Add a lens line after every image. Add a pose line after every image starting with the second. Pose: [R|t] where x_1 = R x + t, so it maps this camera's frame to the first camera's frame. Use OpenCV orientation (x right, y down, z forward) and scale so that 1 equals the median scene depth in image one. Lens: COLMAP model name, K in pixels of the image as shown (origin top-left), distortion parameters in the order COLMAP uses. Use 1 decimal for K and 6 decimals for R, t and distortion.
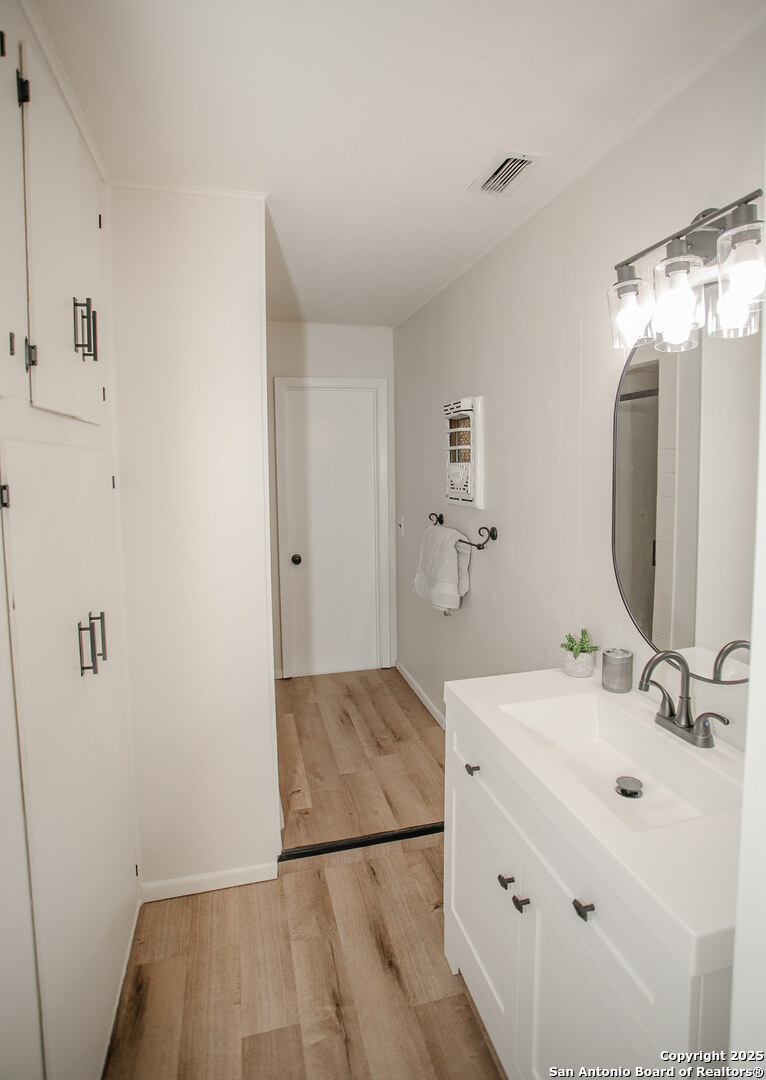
lens RADIAL K [[568.1, 0, 382.3], [0, 568.1, 500.3], [0, 0, 1]] dist [-0.065033, 0.022029]
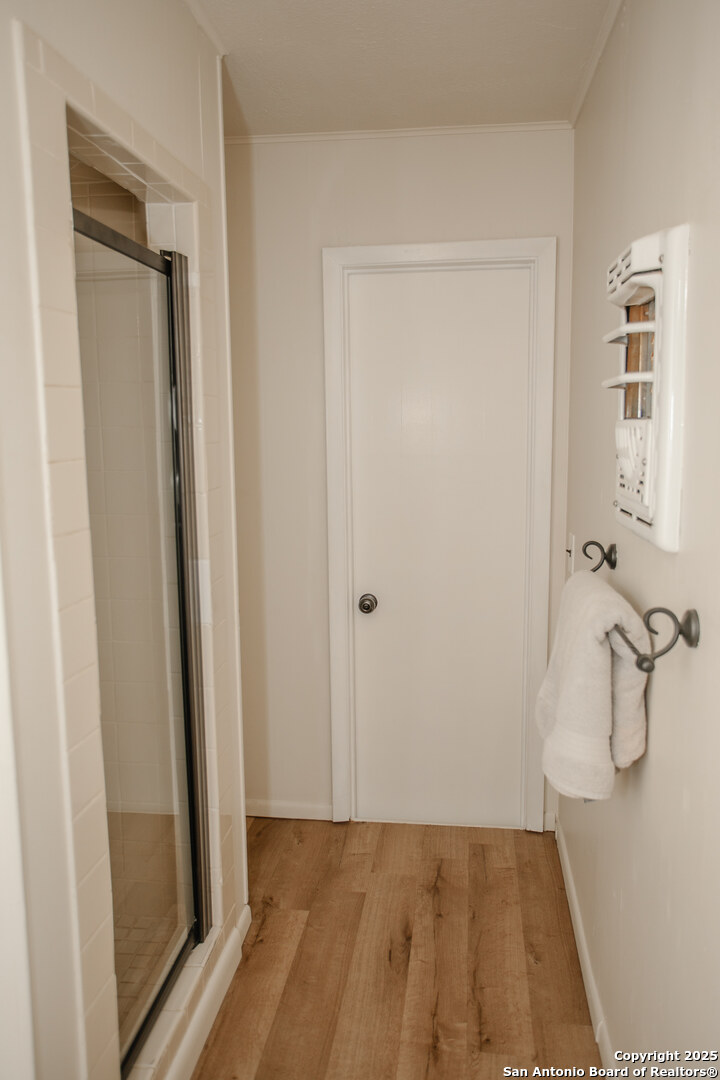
lens RADIAL K [[815.3, 0, 357.1], [0, 815.3, 536.9], [0, 0, 1]] dist [0.001809, 0.006923]
pose [[0.927264, 0.051416, -0.370862, 0.261398], [-0.022412, 0.996372, 0.082099, -0.044841], [0.373738, -0.067815, 0.925052, 0.651465]]
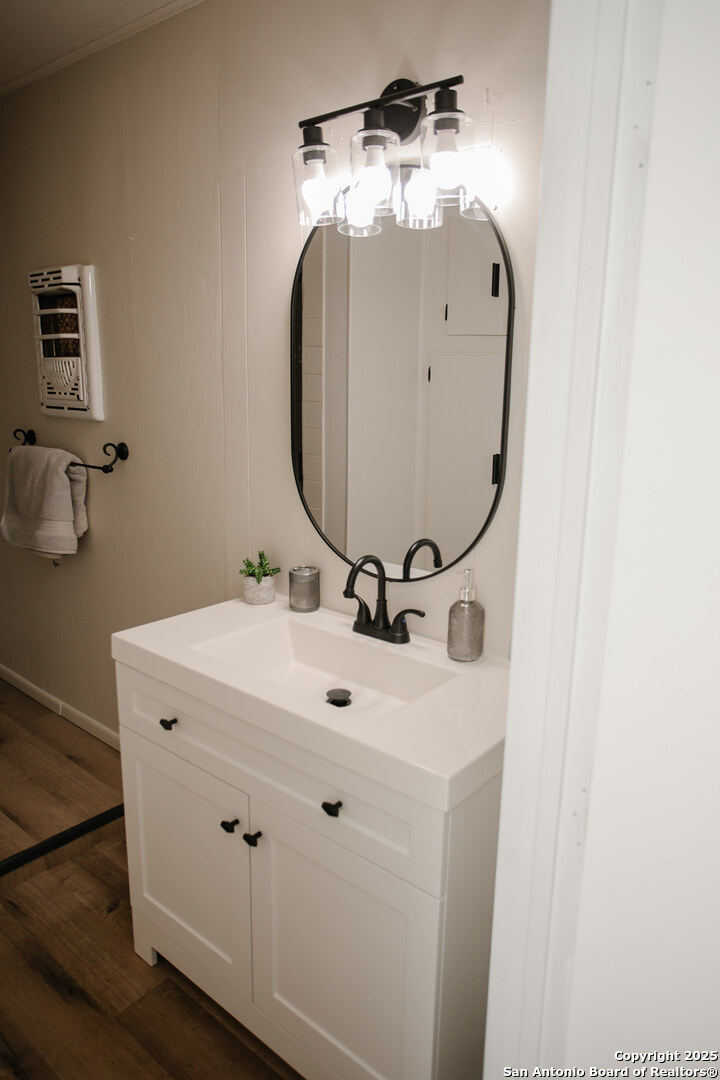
lens RADIAL K [[755.1, 0, 365.8], [0, 755.1, 535.2], [0, 0, 1]] dist [-0.039071, 0.020760]
pose [[0.817463, -0.104761, 0.566374, -0.174753], [0.014545, 0.986761, 0.161525, 0.014692], [-0.575797, -0.123803, 0.808165, -0.049934]]
